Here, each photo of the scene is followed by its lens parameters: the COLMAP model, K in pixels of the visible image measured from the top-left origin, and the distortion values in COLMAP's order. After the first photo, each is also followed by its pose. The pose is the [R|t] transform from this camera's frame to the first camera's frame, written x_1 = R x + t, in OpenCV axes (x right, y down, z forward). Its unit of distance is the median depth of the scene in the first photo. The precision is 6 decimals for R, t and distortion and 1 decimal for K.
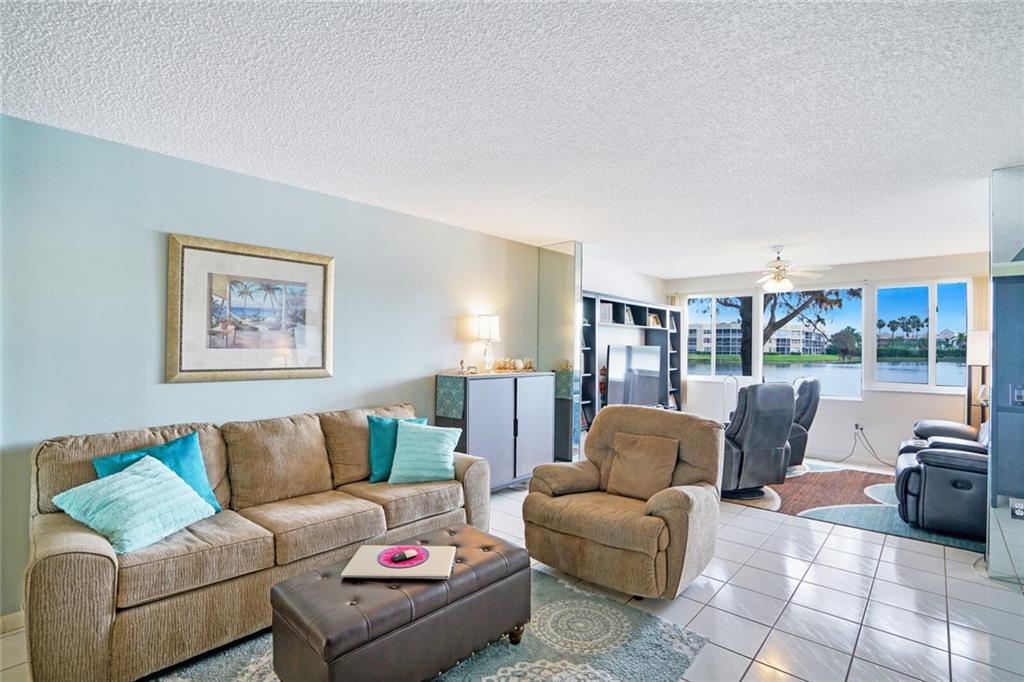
lens RADIAL K [[488.0, 0, 512.0], [0, 488.0, 341.0], [0, 0, 1]] dist [-0.027865, 0.000585]
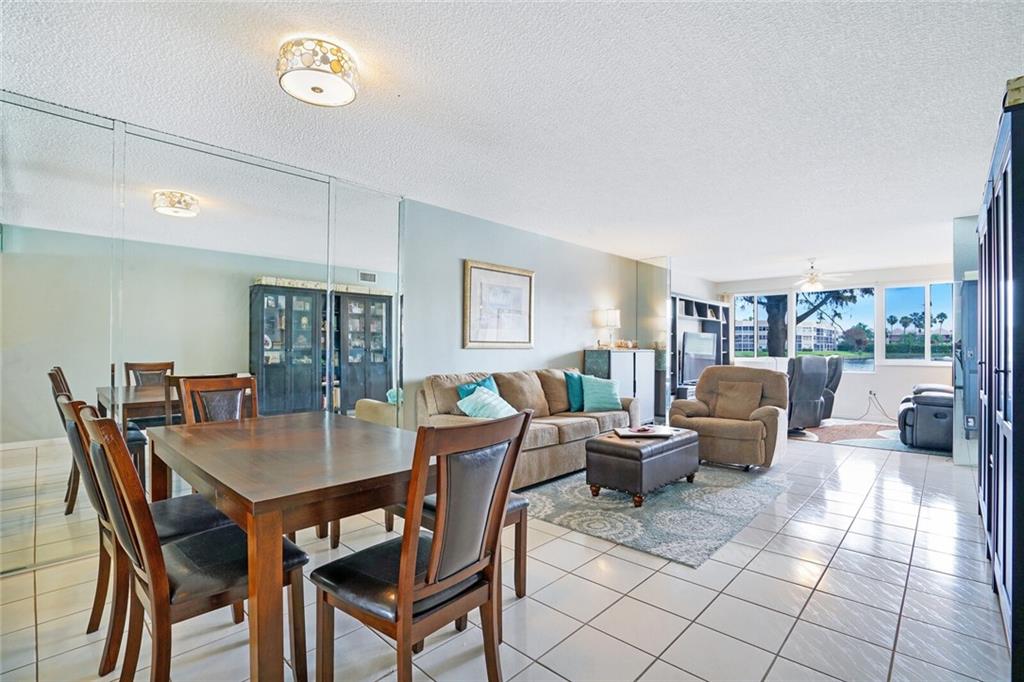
lens RADIAL K [[488.1, 0, 530.1], [0, 488.1, 340.2], [0, 0, 1]] dist [-0.001511, -0.000270]
pose [[0.999866, -0.005445, 0.015413, -0.316202], [0.005422, 0.999984, 0.001563, 0.034472], [-0.015421, -0.001479, 0.999880, -0.432469]]
